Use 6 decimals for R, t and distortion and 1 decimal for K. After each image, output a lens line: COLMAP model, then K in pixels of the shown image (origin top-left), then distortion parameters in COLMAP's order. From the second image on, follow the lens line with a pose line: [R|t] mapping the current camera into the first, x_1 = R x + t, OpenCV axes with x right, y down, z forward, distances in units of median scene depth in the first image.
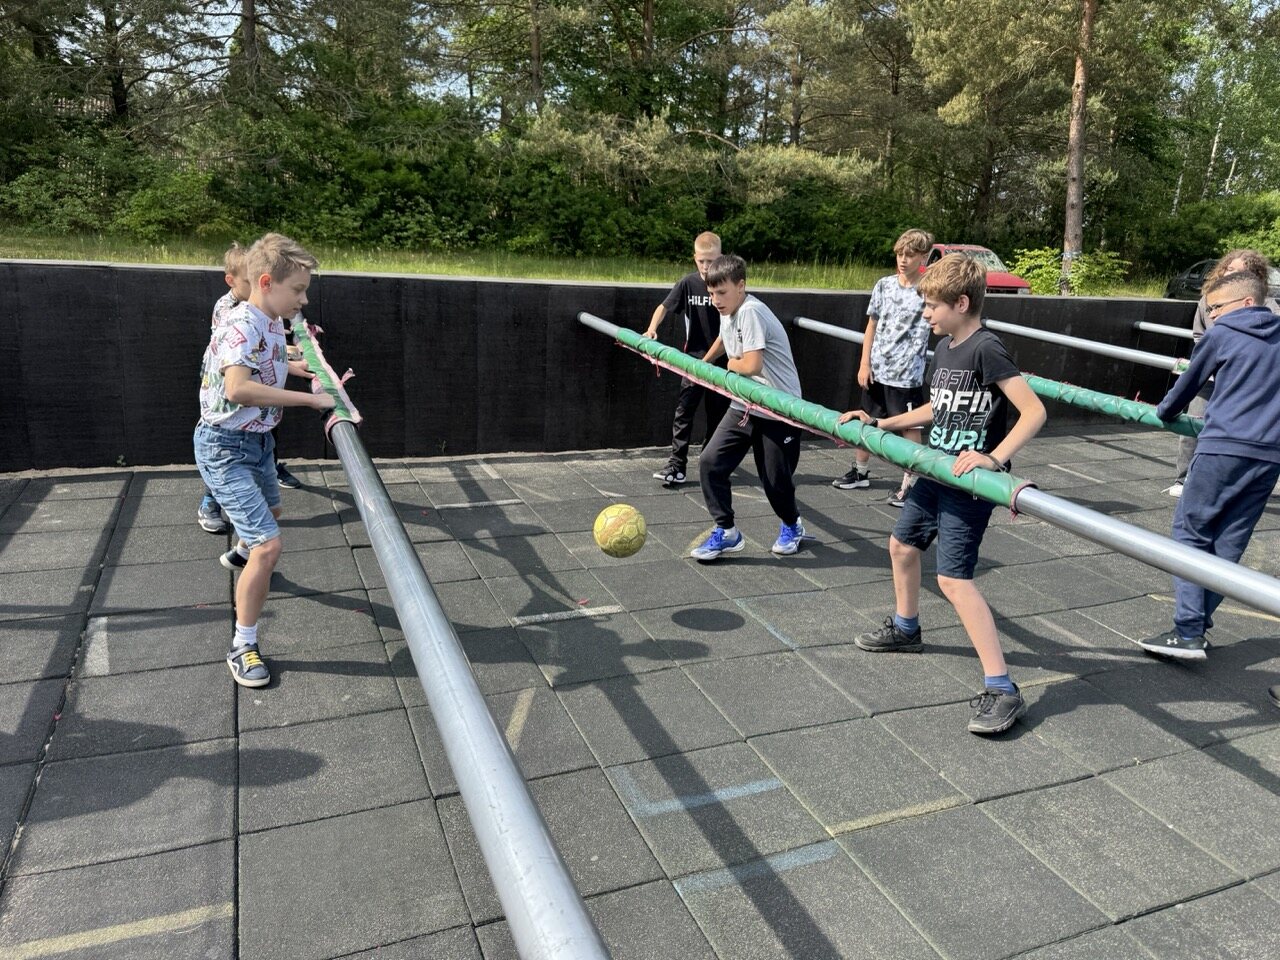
lens RADIAL K [[891.4, 0, 654.6], [0, 891.4, 504.4], [0, 0, 1]] dist [0.059272, -0.099688]
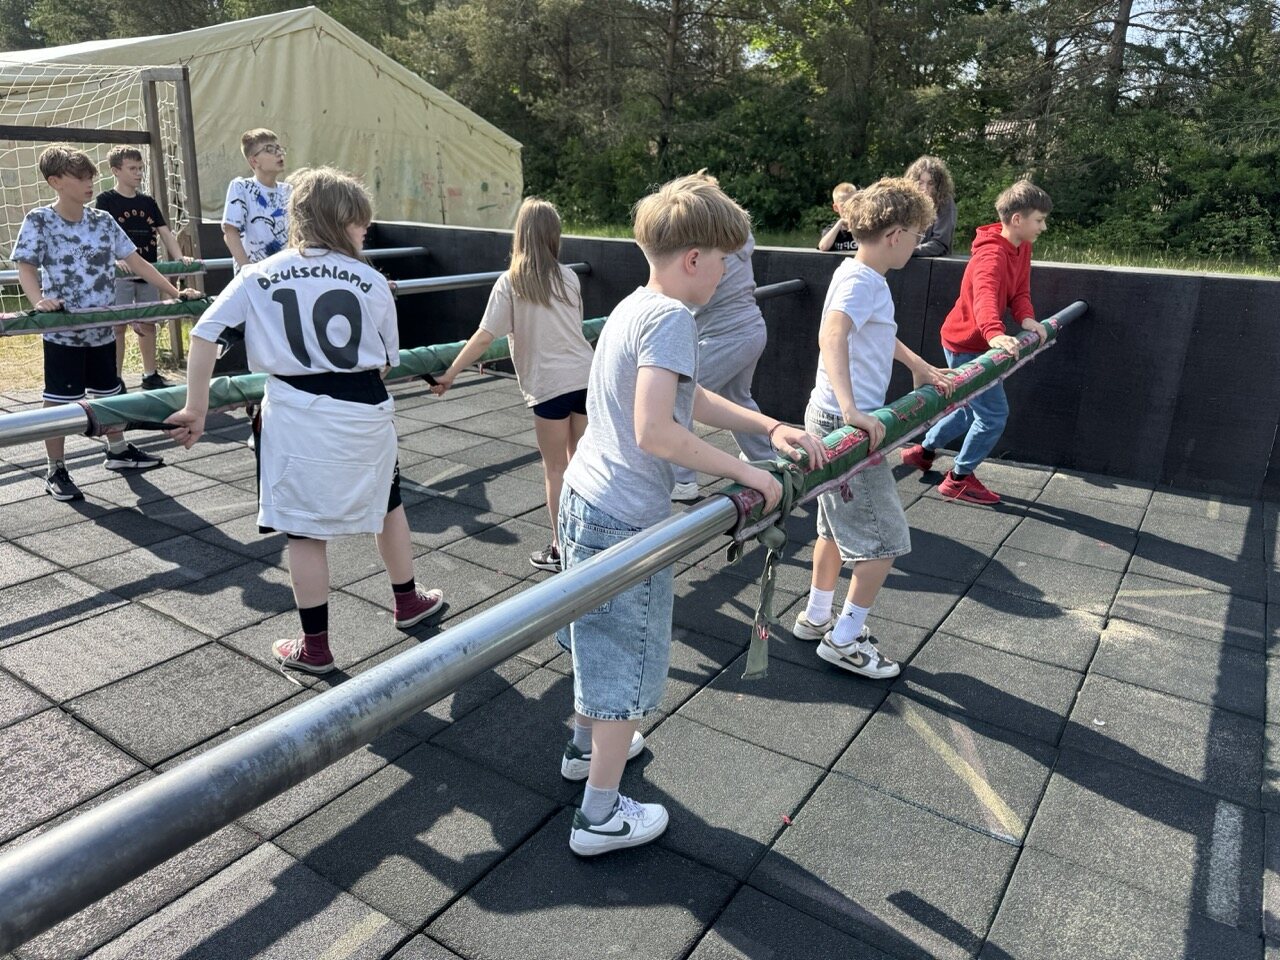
lens RADIAL K [[906.5, 0, 664.3], [0, 906.5, 496.5], [0, 0, 1]] dist [0.006520, -0.008258]
pose [[0.556592, 0.222396, -0.800466, 0.185210], [-0.244234, 0.964730, 0.098210, -0.018018], [0.794075, 0.140839, 0.591278, 0.095344]]
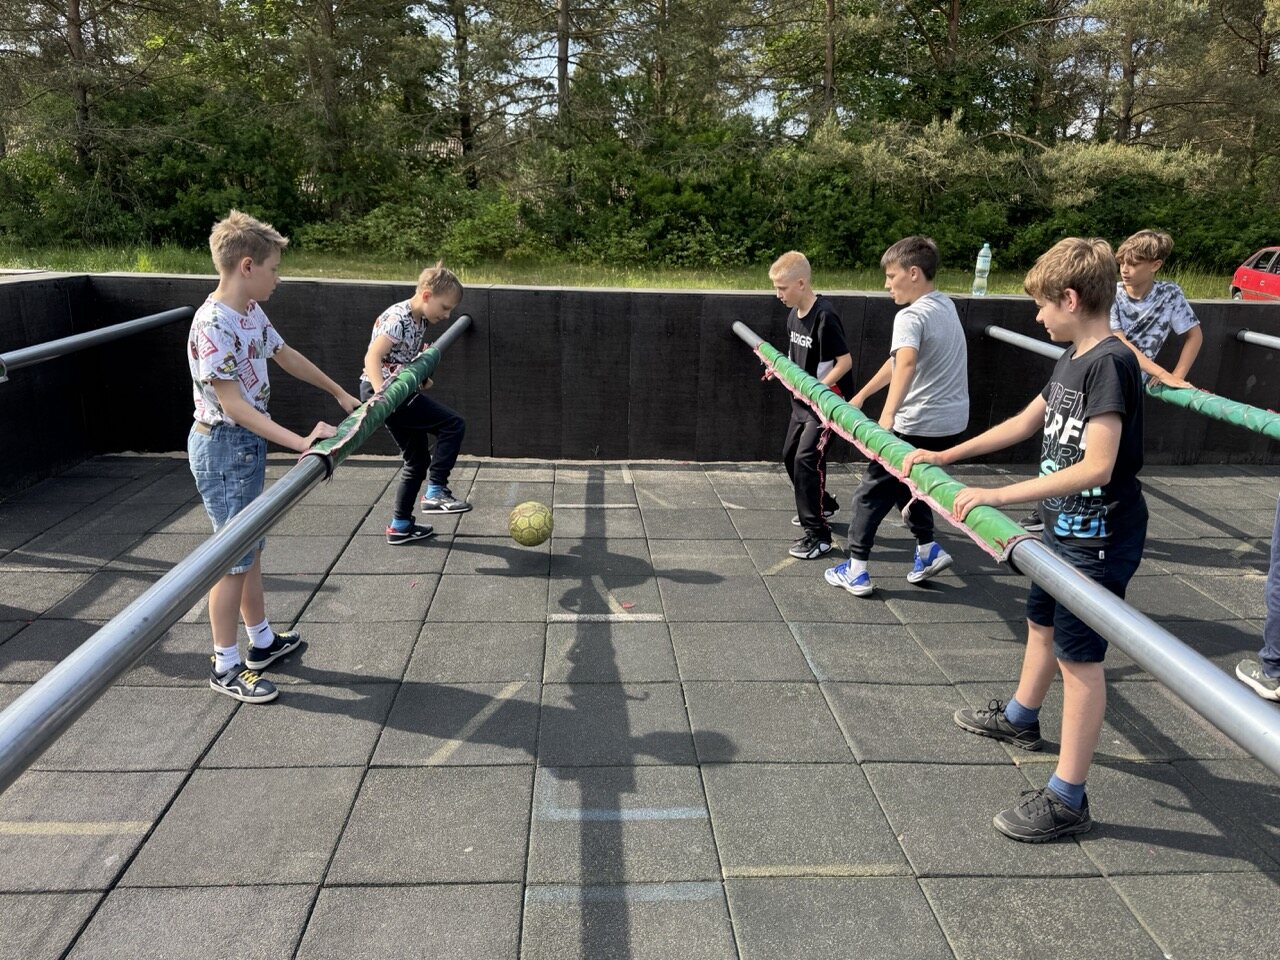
lens RADIAL K [[889.8, 0, 639.0], [0, 889.8, 510.0], [0, 0, 1]] dist [0.051173, -0.069127]
pose [[0.940335, 0.067430, -0.333502, 0.038978], [-0.071075, 0.997470, 0.001277, -0.000198], [0.332744, 0.022503, 0.942749, 0.009421]]
